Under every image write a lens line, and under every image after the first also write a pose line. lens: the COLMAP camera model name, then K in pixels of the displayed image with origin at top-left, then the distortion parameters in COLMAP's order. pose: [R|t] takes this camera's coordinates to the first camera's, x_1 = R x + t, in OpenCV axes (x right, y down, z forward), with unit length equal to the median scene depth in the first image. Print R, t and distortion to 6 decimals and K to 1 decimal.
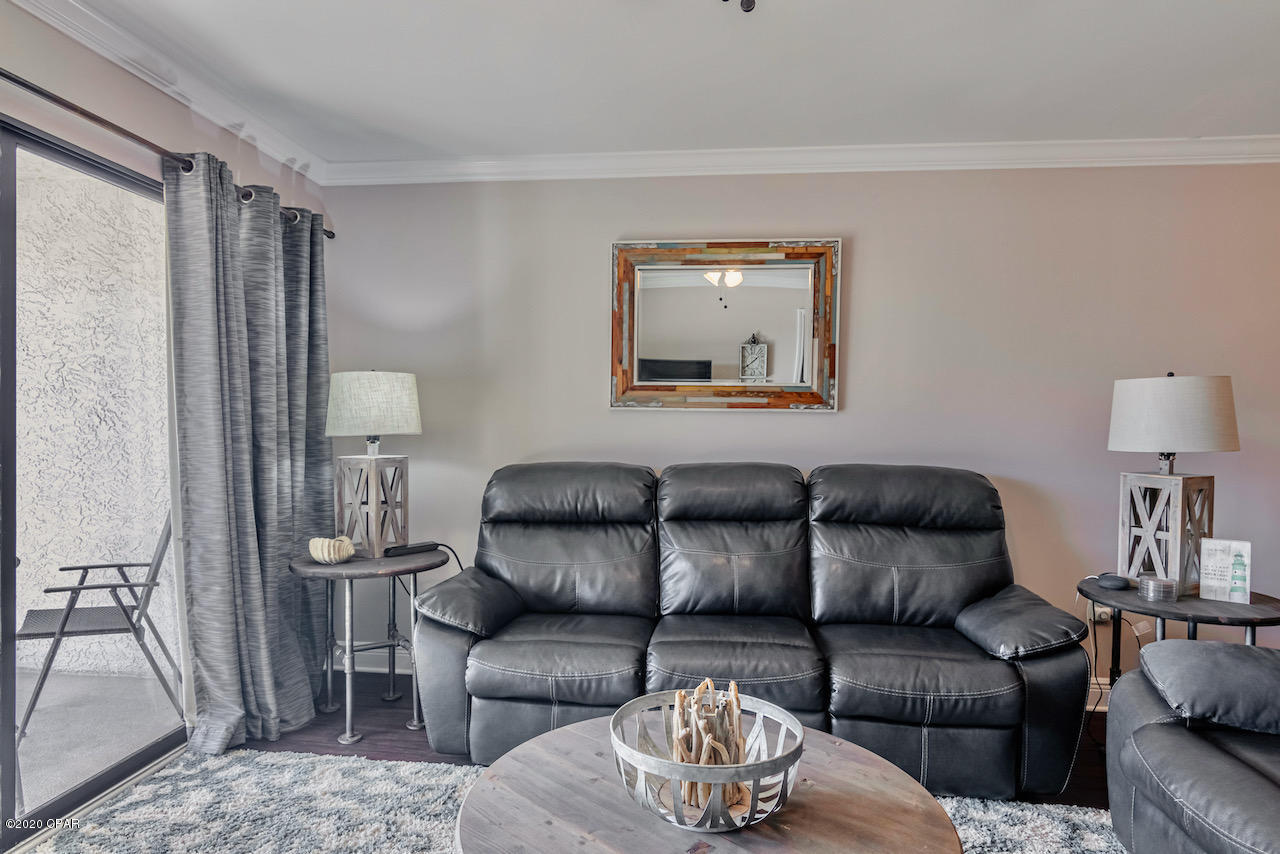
lens RADIAL K [[734.7, 0, 638.0], [0, 734.7, 428.8], [0, 0, 1]] dist [0.001852, -0.004604]
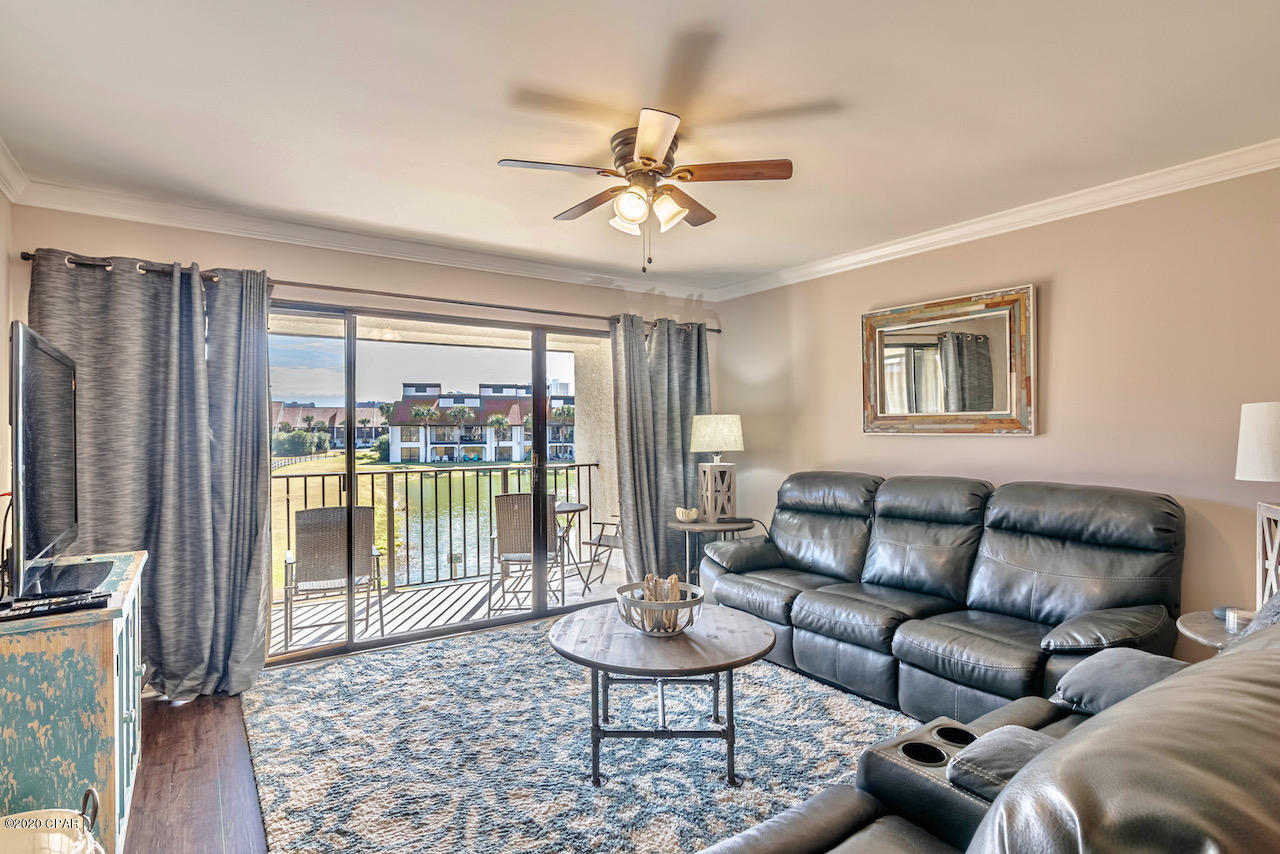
lens RADIAL K [[659.4, 0, 634.3], [0, 659.4, 432.3], [0, 0, 1]] dist [-0.012029, 0.003781]
pose [[0.649581, -0.009672, -0.760231, 0.687323], [0.002051, 0.999938, -0.010970, -0.019683], [0.760290, 0.005567, 0.649560, -0.141474]]
